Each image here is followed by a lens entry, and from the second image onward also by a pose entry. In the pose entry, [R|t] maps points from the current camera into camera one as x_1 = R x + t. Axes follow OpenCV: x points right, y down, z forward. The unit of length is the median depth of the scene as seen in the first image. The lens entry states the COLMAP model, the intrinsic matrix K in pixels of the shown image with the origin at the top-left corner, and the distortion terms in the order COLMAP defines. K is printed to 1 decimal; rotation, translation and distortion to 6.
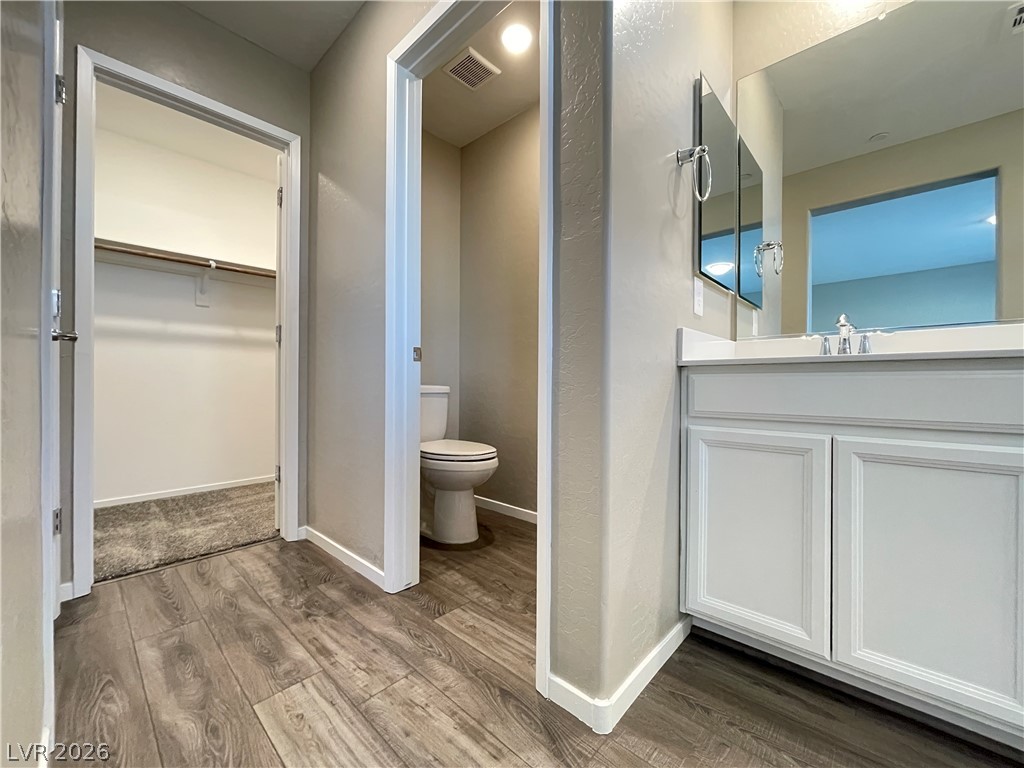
lens RADIAL K [[411.2, 0, 512.0], [0, 411.2, 384.0], [0, 0, 1]] dist [0.001218, -0.000318]
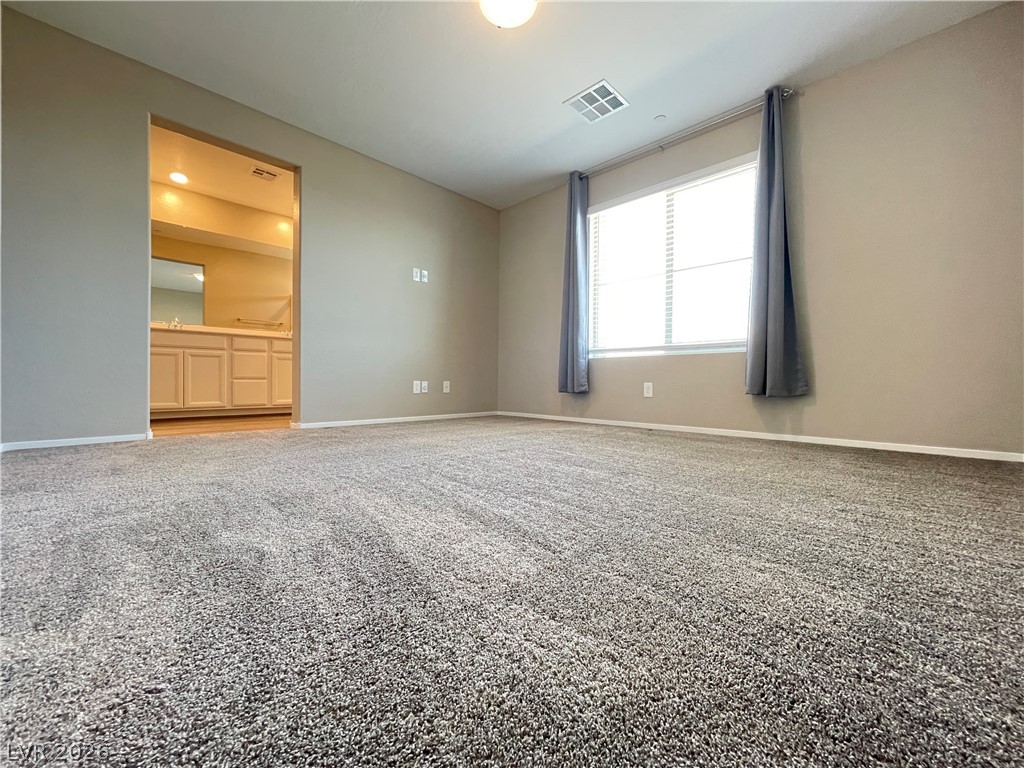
lens RADIAL K [[413.0, 0, 512.0], [0, 413.0, 384.0], [0, 0, 1]] dist [-0.021011, -0.000231]
pose [[0.015744, -0.008856, 0.999837, -2.940700], [-0.004896, 0.999948, 0.008934, 0.387335], [-0.999864, -0.005036, 0.015700, -2.099139]]
